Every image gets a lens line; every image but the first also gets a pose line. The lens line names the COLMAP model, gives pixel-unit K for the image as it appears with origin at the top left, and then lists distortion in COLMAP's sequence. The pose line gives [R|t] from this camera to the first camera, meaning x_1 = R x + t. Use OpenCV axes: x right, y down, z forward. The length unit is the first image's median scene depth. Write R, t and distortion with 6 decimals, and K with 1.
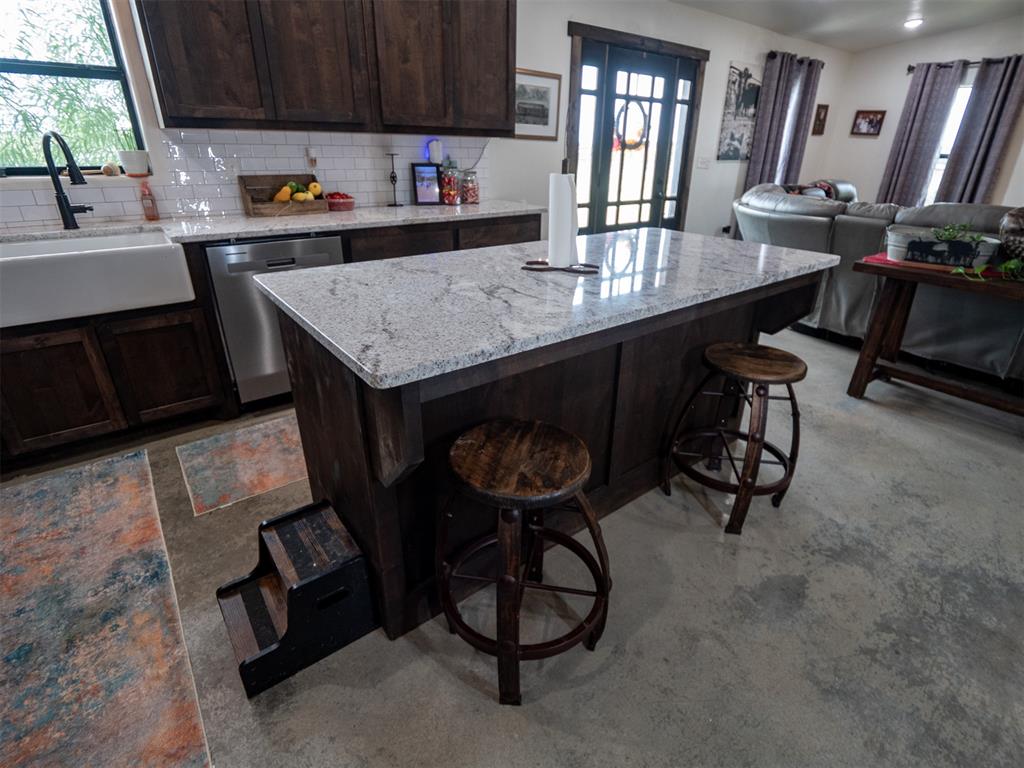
lens RADIAL K [[513.1, 0, 510.5], [0, 513.1, 366.7], [0, 0, 1]] dist [-0.013817, 0.001371]
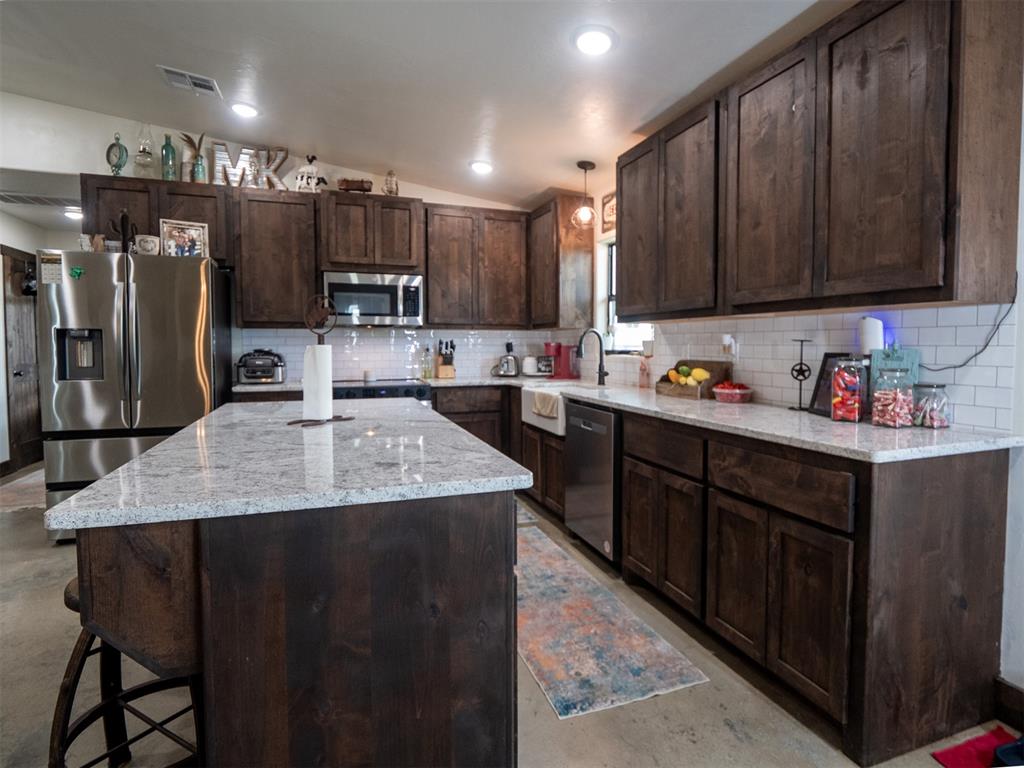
lens RADIAL K [[513.1, 0, 510.5], [0, 513.1, 366.7], [0, 0, 1]] dist [-0.013817, 0.001371]
pose [[-0.291803, 0.022320, -0.956218, 0.332594], [-0.389881, 0.910127, 0.140222, -0.191664], [0.873409, 0.413729, -0.256875, 0.498339]]
